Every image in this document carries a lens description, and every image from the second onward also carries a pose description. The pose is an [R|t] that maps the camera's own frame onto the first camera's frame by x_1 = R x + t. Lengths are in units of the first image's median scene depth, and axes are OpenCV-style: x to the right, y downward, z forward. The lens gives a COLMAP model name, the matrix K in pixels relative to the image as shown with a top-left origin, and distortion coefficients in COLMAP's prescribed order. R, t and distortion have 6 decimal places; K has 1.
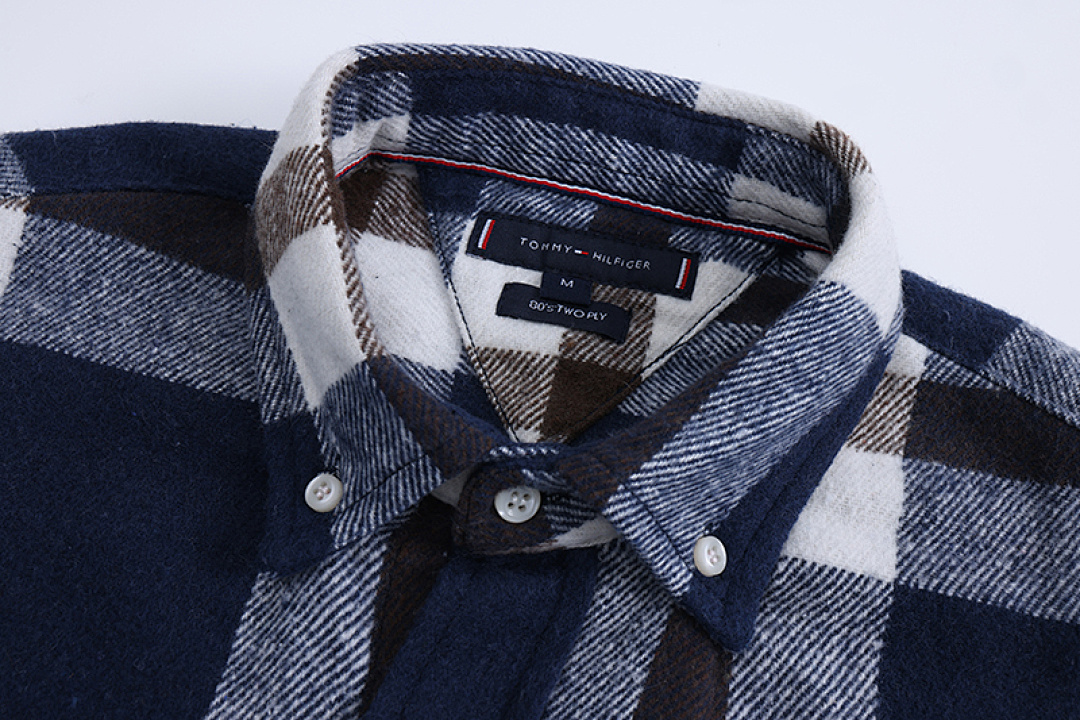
lens RADIAL K [[1237.2, 0, 516.9], [0, 1237.2, 359.9], [0, 0, 1]] dist [0.008099, -0.013987]
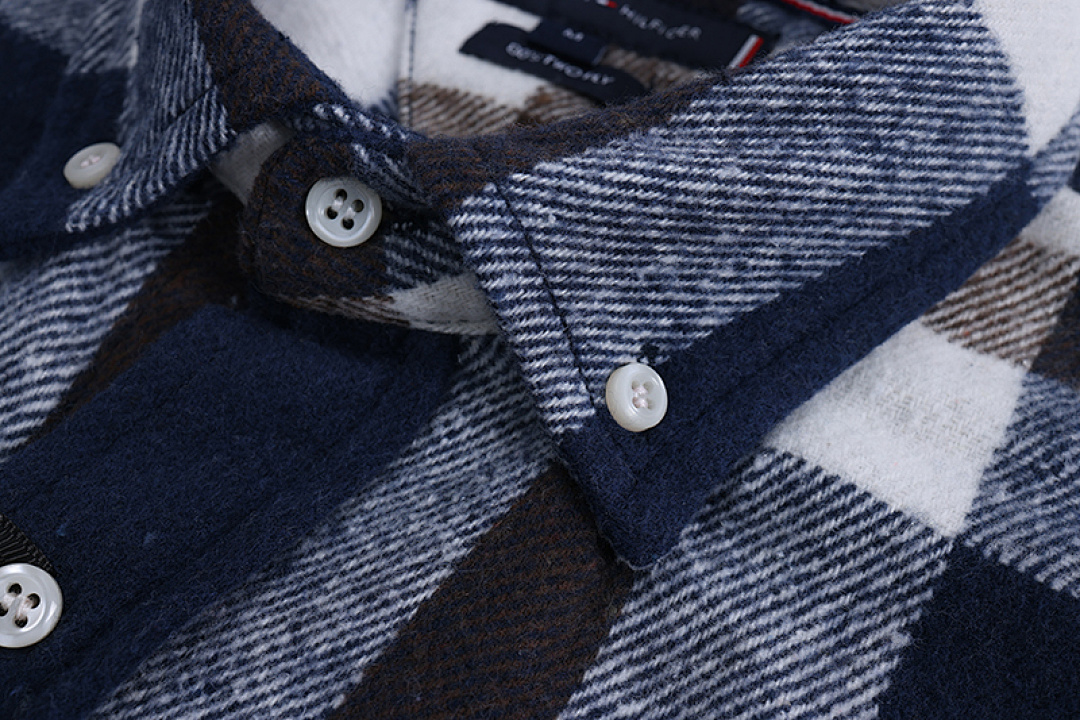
lens RADIAL K [[1237.2, 0, 516.9], [0, 1237.2, 359.9], [0, 0, 1]] dist [0.008099, -0.013987]
pose [[0.947804, 0.237900, -0.212299, 0.221150], [-0.274498, 0.947557, -0.163667, 0.251749], [0.162229, 0.213400, 0.963401, 0.427744]]
